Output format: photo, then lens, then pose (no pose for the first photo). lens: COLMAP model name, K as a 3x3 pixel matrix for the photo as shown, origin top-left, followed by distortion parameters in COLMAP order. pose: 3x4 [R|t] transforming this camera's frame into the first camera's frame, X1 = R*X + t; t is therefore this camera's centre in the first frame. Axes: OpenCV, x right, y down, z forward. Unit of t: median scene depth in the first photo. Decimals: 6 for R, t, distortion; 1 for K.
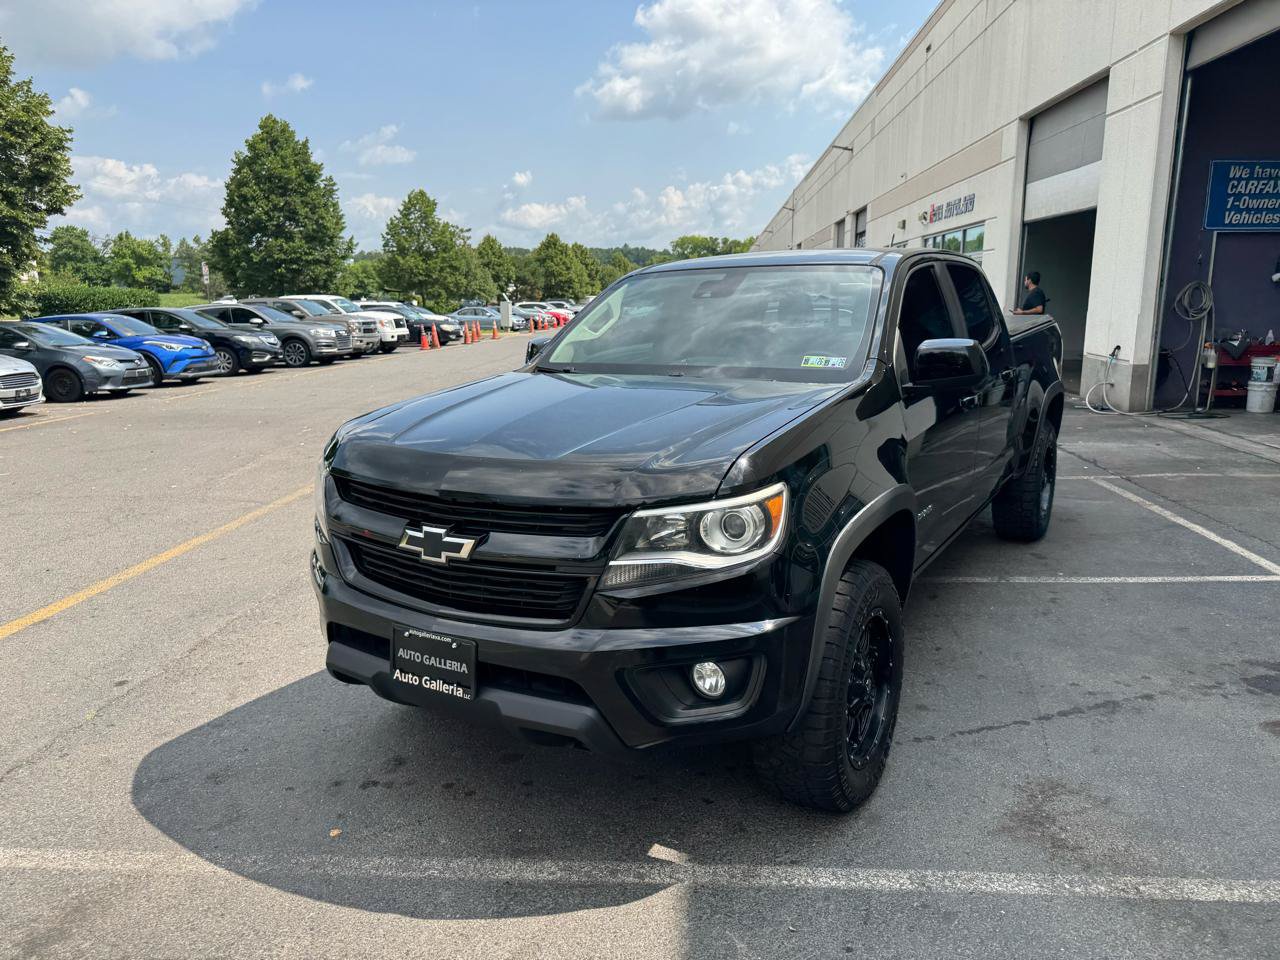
lens RADIAL K [[904.1, 0, 649.7], [0, 904.1, 474.9], [0, 0, 1]] dist [0.009130, -0.012733]
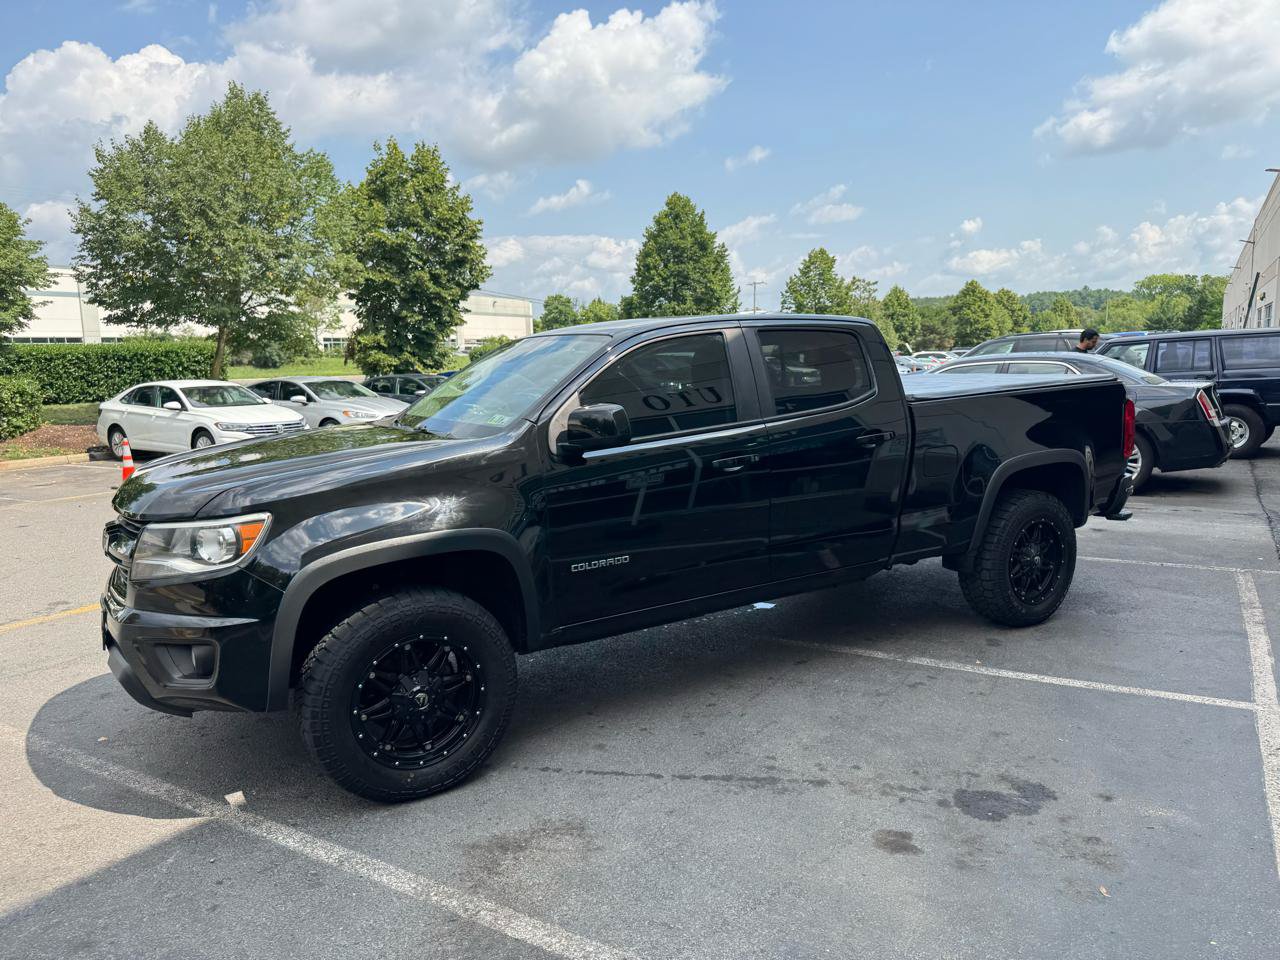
lens RADIAL K [[879.7, 0, 648.5], [0, 879.7, 489.0], [0, 0, 1]] dist [0.136173, -0.241395]
pose [[0.893204, 0.059968, -0.445636, 0.177852], [-0.076765, 0.996854, -0.019718, -0.006440], [0.443051, 0.051822, 0.894997, 0.016231]]
